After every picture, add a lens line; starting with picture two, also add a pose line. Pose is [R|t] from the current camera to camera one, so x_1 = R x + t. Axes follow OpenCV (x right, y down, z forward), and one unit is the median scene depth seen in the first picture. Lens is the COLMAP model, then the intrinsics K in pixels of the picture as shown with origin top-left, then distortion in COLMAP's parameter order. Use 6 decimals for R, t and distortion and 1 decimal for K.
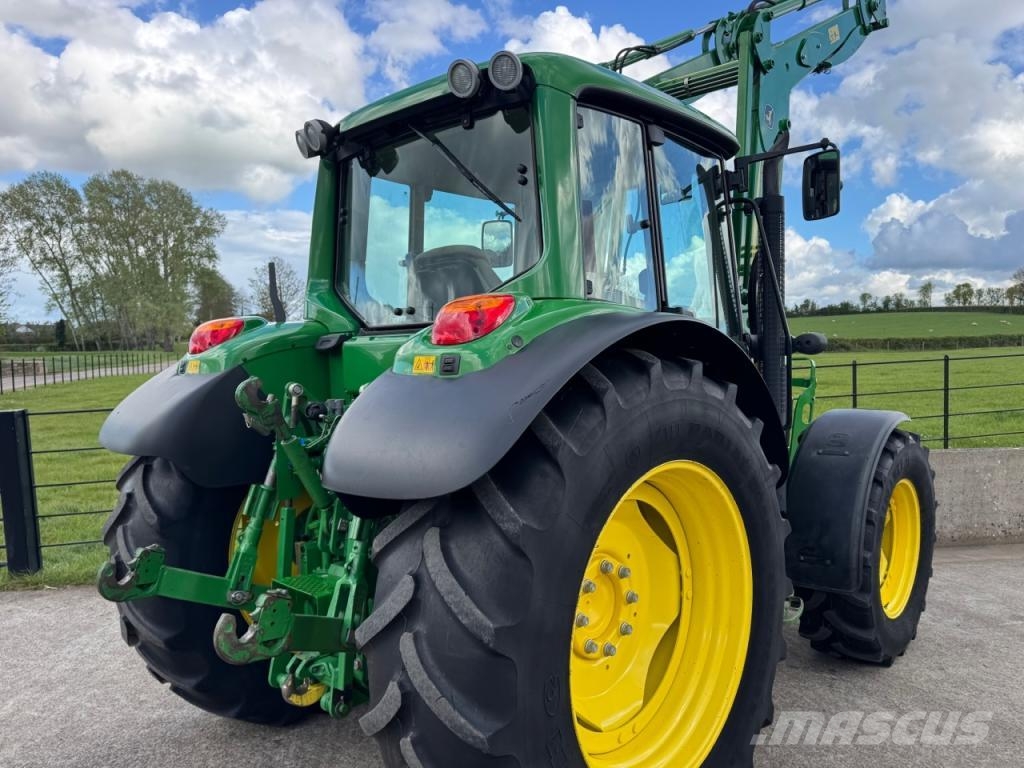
lens RADIAL K [[769.4, 0, 517.0], [0, 769.4, 416.5], [0, 0, 1]] dist [0.074991, -0.074447]
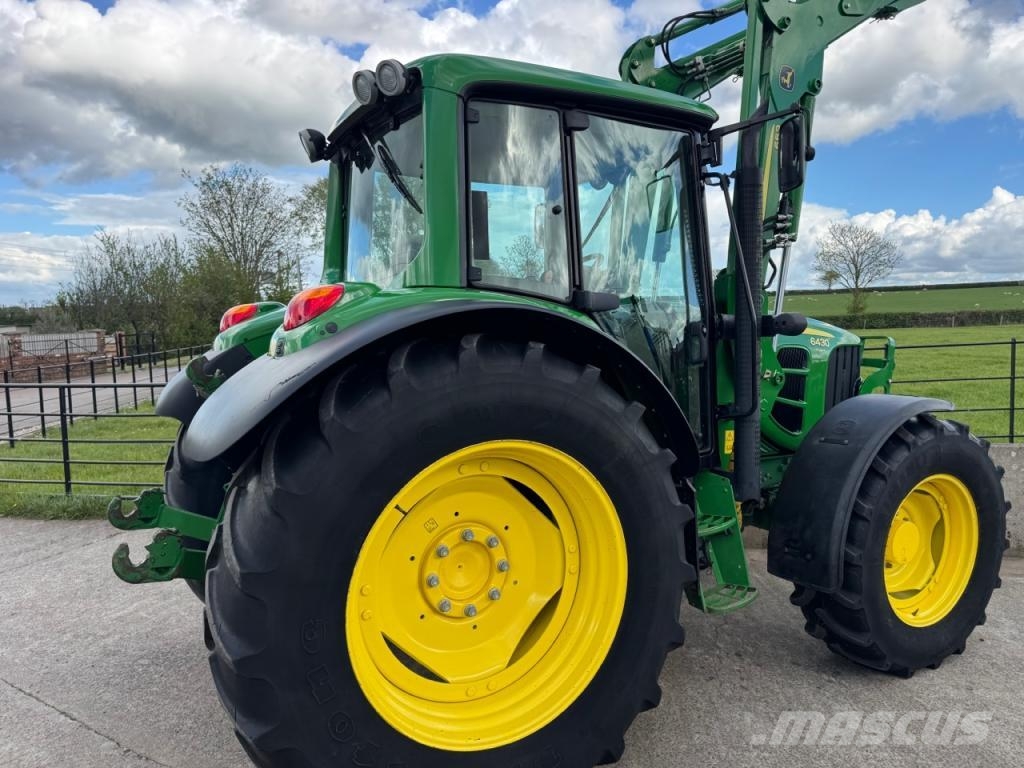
lens RADIAL K [[766.8, 0, 531.9], [0, 766.8, 414.2], [0, 0, 1]] dist [0.081028, -0.099045]
pose [[0.946944, 0.036277, -0.319343, 0.368210], [-0.024993, 0.998912, 0.039366, -0.013114], [0.320424, -0.029296, 0.946821, 0.009415]]
